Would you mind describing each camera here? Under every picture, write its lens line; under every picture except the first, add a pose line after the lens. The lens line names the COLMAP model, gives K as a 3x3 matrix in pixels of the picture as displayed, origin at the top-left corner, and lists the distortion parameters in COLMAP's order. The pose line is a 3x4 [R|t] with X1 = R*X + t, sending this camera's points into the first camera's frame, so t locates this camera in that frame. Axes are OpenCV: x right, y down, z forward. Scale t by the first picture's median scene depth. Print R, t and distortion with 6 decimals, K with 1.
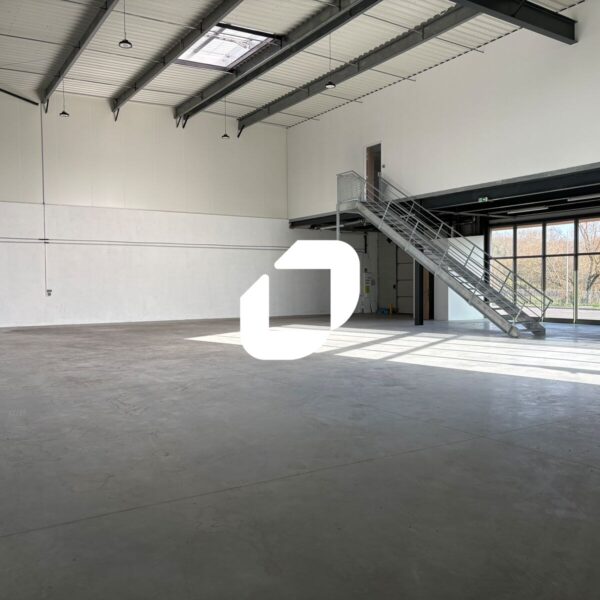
lens RADIAL K [[606.0, 0, 300.0], [0, 606.0, 300.0], [0, 0, 1]] dist [0.077718, -0.004224]
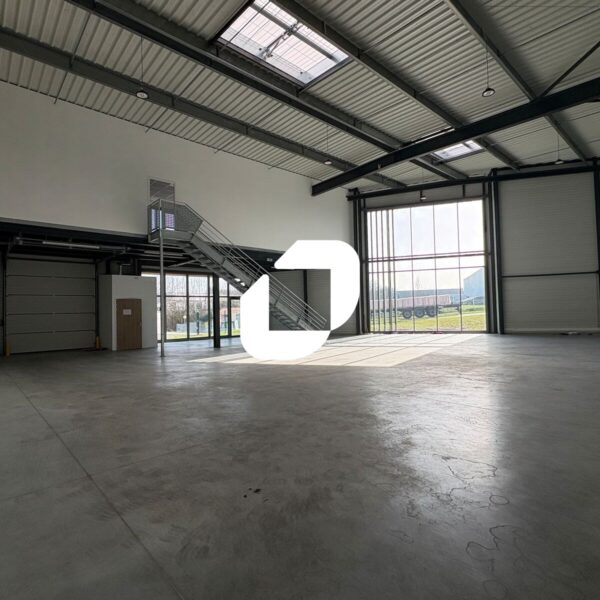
lens RADIAL K [[370.6, 0, 300.0], [0, 370.6, 300.0], [0, 0, 1]] dist [-0.002768, 0.001744]
pose [[-0.162854, 0.043577, 0.985687, -0.526524], [0.051640, 0.998031, -0.035591, -0.017246], [-0.985298, 0.045105, -0.164784, 0.877094]]
